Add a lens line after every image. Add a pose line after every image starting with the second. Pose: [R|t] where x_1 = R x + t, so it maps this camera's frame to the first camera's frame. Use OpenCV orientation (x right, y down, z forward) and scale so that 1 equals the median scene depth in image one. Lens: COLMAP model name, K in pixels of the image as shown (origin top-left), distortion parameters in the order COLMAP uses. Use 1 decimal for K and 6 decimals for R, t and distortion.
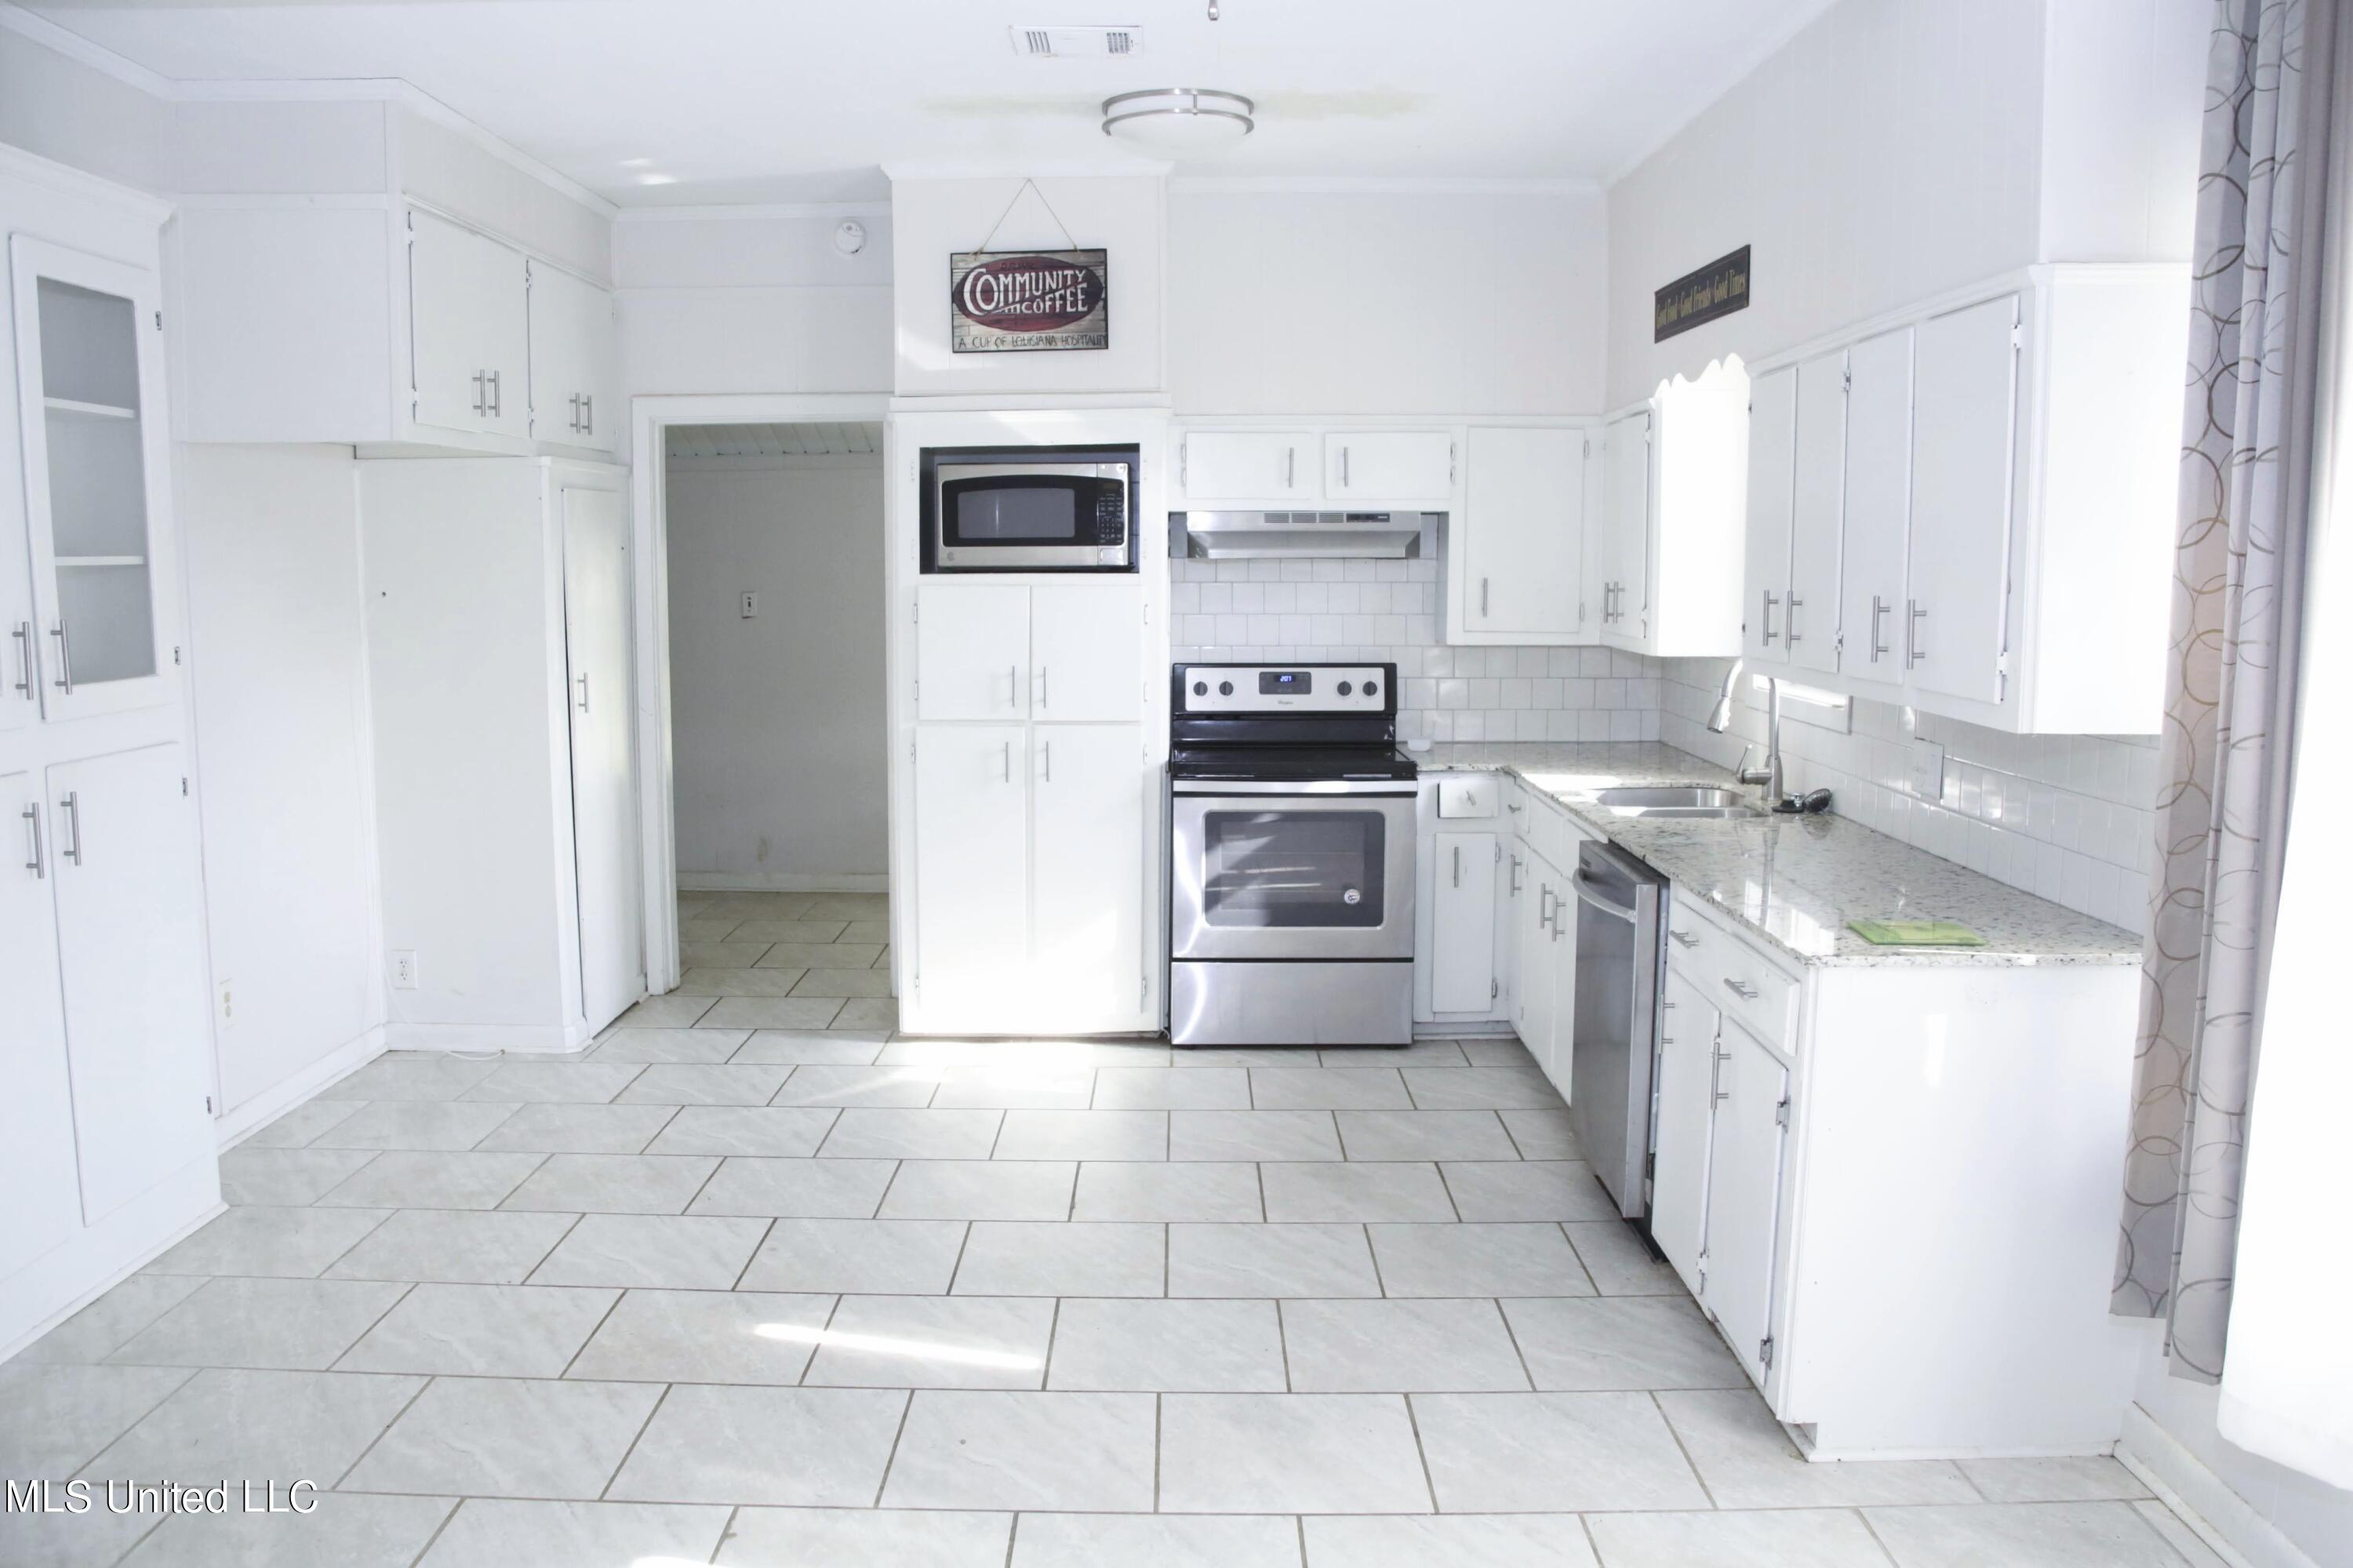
lens RADIAL K [[1843.6, 0, 1176.5], [0, 1843.6, 784.0], [0, 0, 1]] dist [-0.111478, 0.008623]
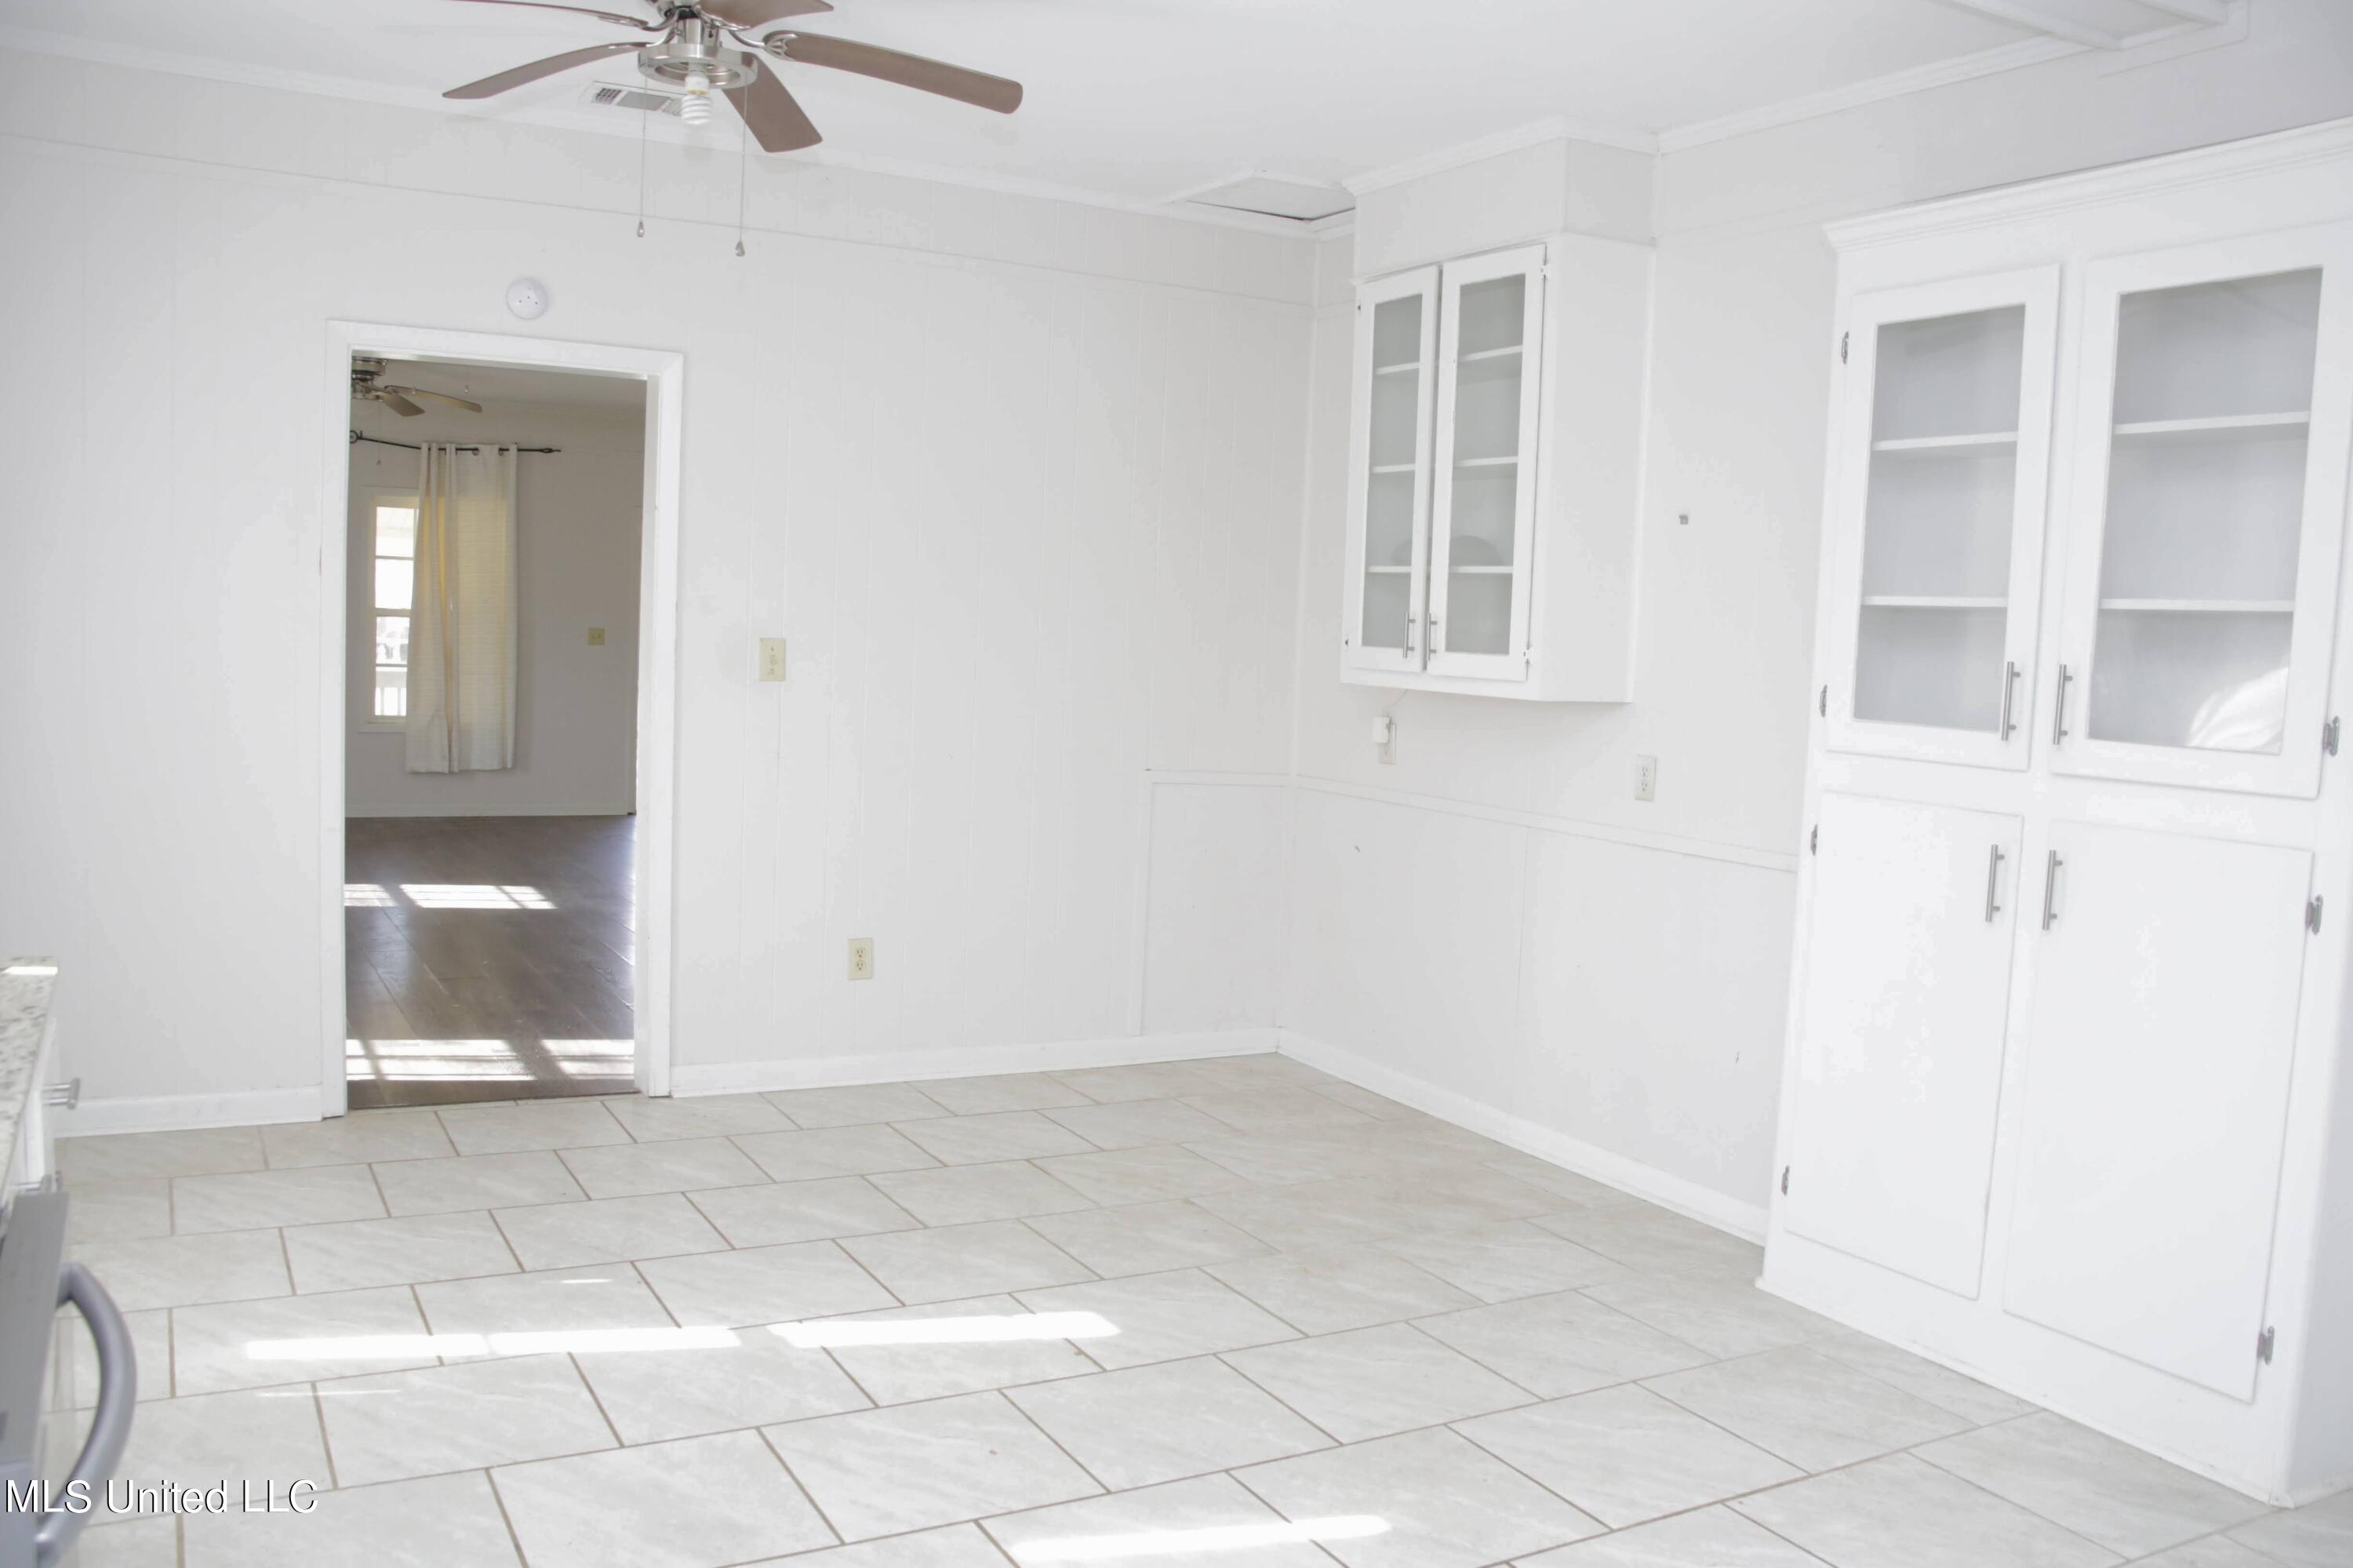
lens RADIAL K [[1843.6, 0, 1176.5], [0, 1843.6, 784.0], [0, 0, 1]] dist [-0.111478, 0.008623]
pose [[-0.866651, -0.001356, -0.498913, 0.238195], [-0.108981, 0.976362, 0.186655, -0.151817], [0.486866, 0.216137, -0.846313, 1.507095]]
